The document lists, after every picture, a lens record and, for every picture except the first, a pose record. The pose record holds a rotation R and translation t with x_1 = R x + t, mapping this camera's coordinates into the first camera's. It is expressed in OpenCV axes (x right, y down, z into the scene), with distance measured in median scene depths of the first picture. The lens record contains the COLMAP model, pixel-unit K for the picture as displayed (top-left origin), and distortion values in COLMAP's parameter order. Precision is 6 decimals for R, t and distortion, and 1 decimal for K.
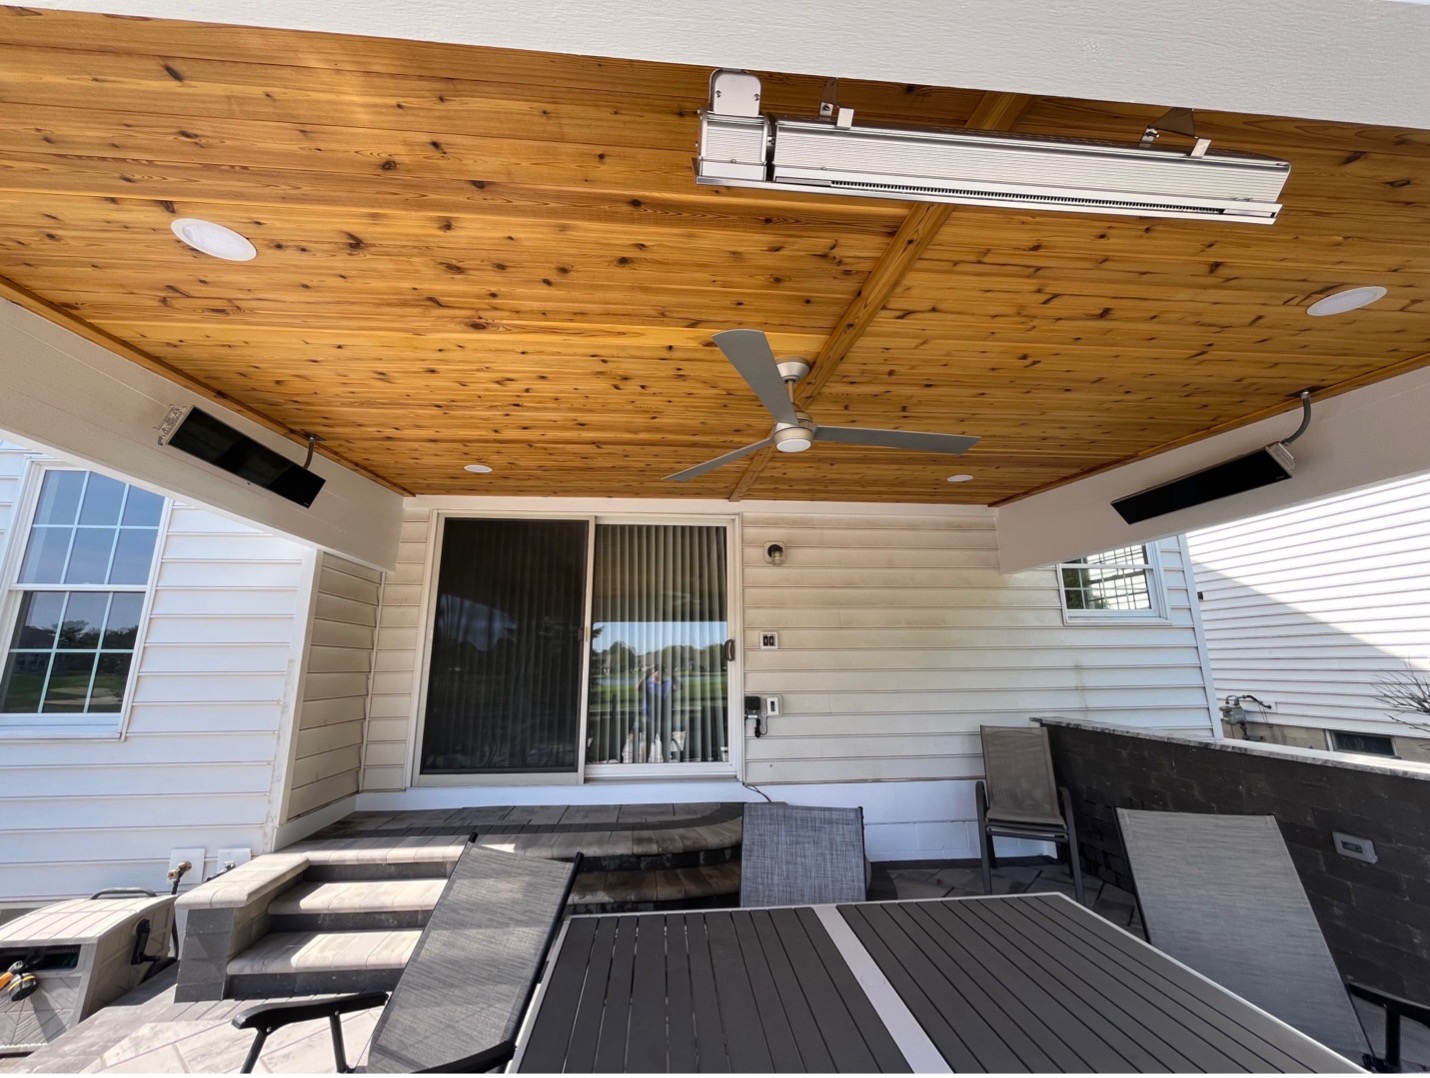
lens RADIAL K [[577.1, 0, 711.8], [0, 577.1, 539.3], [0, 0, 1]] dist [-0.002282, -0.000244]
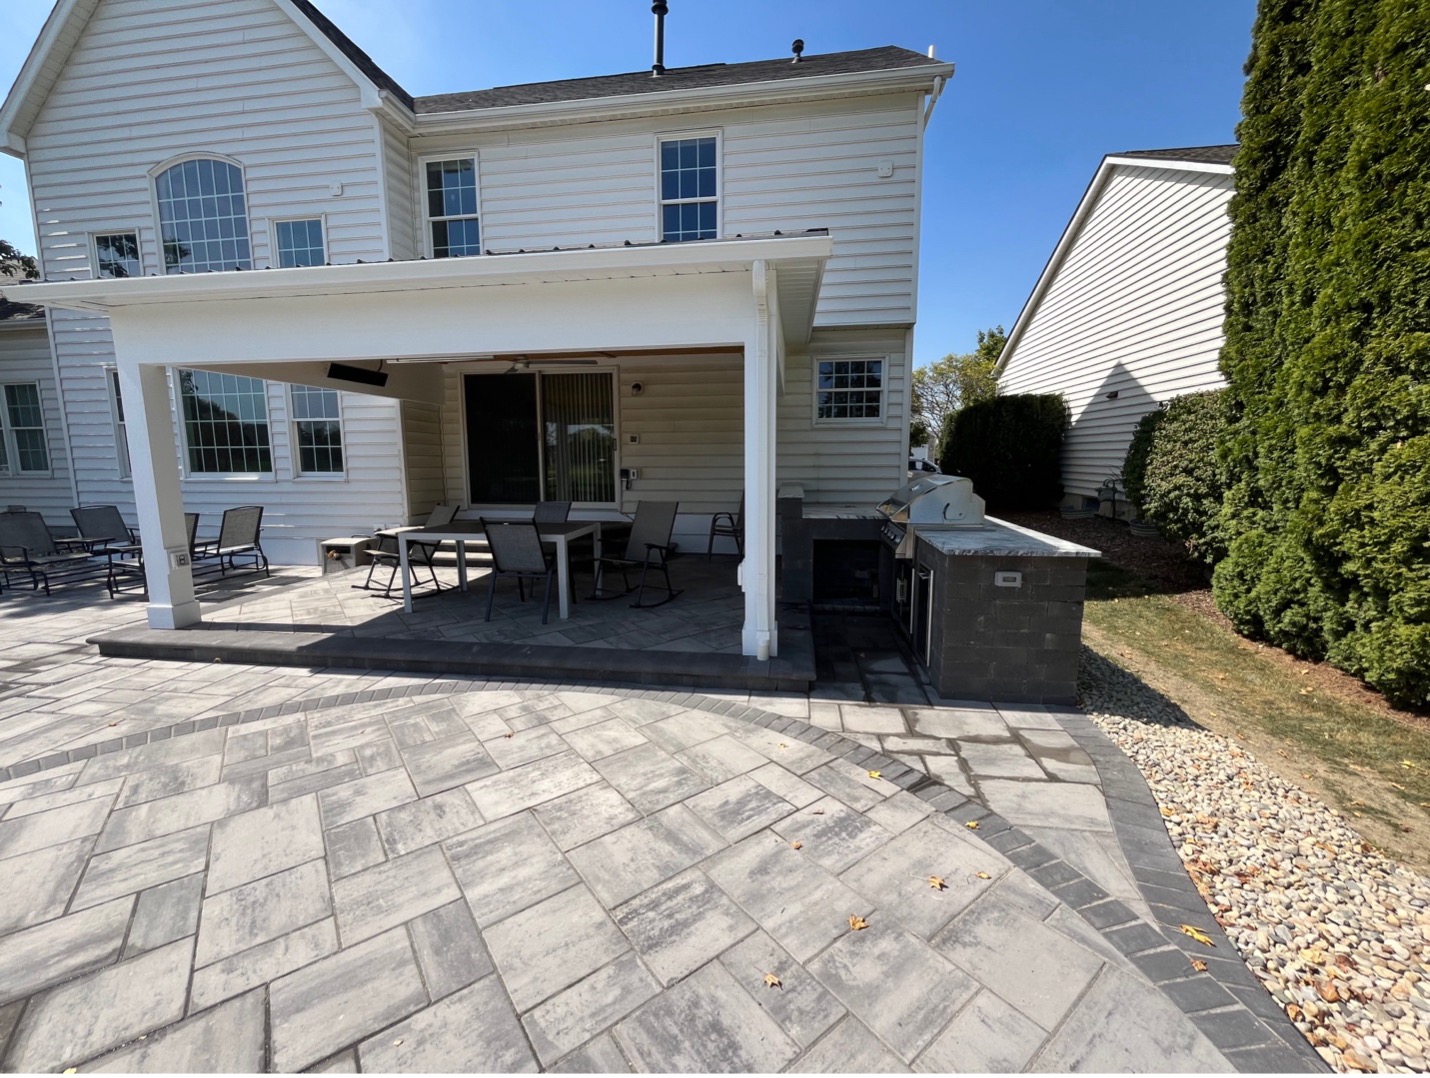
lens RADIAL K [[577.1, 0, 713.9], [0, 577.1, 533.5], [0, 0, 1]] dist [-0.002282, -0.000244]
pose [[0.972172, 0.032077, -0.232062, 0.909248], [0.048679, 0.941301, 0.334041, -0.161779], [0.229155, -0.336042, 0.913545, -0.813109]]
